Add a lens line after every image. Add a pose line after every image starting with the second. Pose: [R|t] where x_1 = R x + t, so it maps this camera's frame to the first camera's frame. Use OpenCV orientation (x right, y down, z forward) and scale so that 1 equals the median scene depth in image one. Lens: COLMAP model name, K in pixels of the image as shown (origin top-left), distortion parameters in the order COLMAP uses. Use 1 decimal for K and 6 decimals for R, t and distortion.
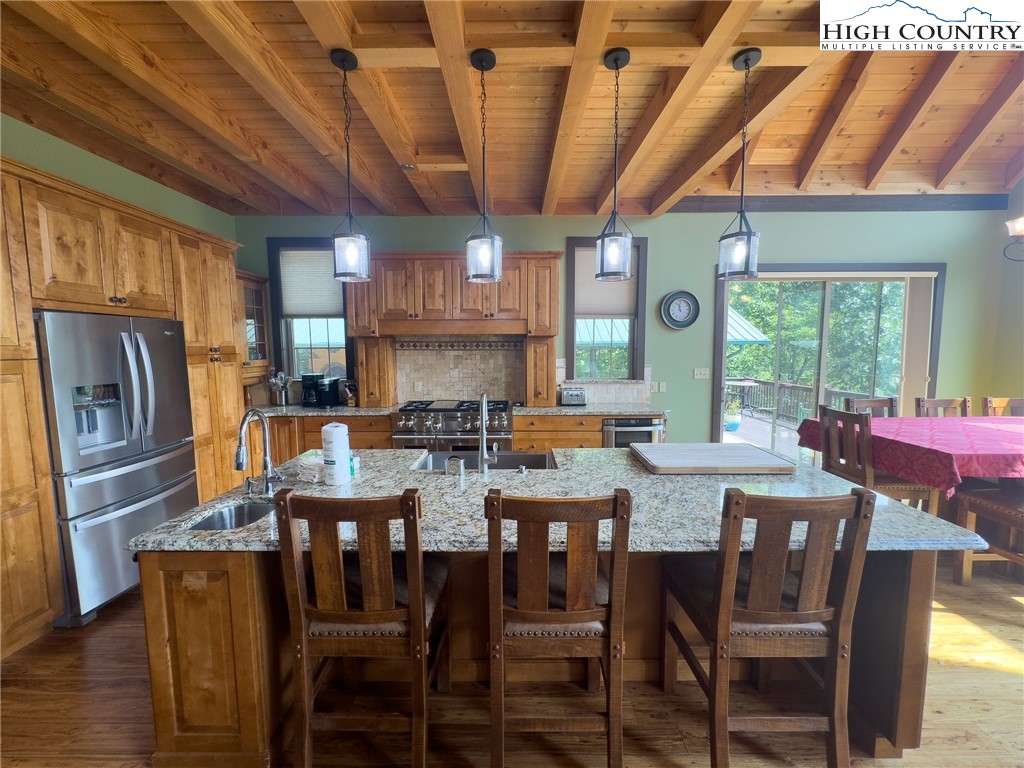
lens RADIAL K [[411.0, 0, 513.0], [0, 411.0, 381.9], [0, 0, 1]] dist [-0.002596, 0.000109]
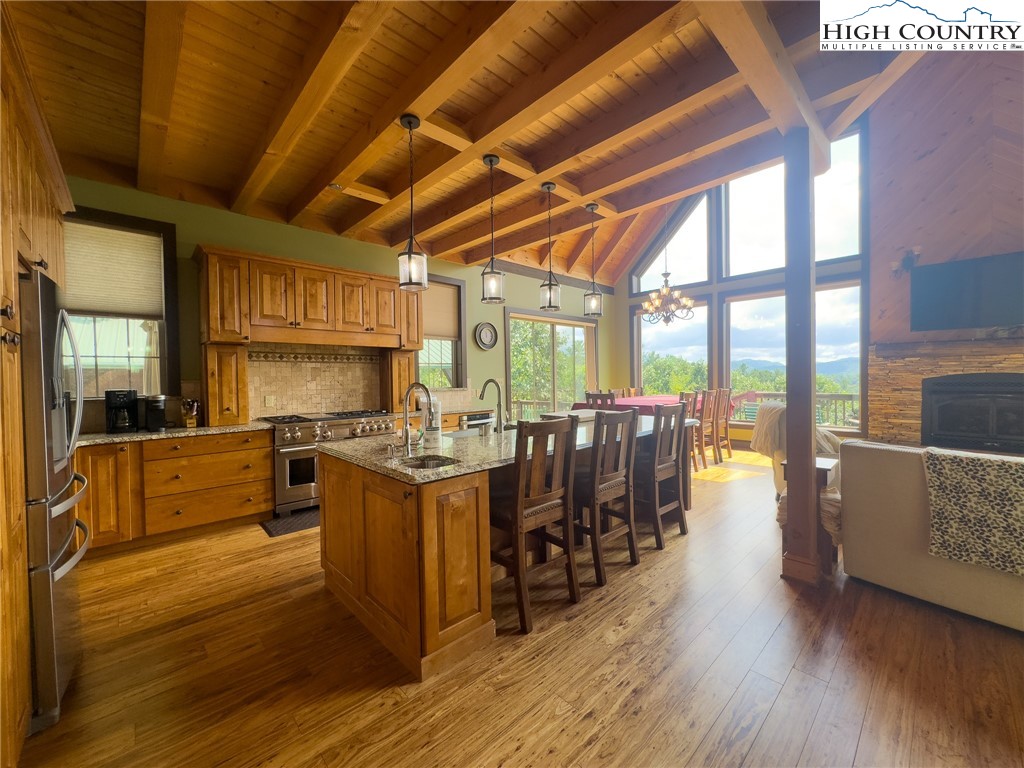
lens RADIAL K [[411.0, 0, 506.6], [0, 411.0, 385.7], [0, 0, 1]] dist [-0.002596, 0.000109]
pose [[0.729214, -0.018704, 0.684030, -0.508766], [0.069780, 0.996448, -0.047144, 0.061721], [-0.680718, 0.082110, 0.727929, -0.036317]]
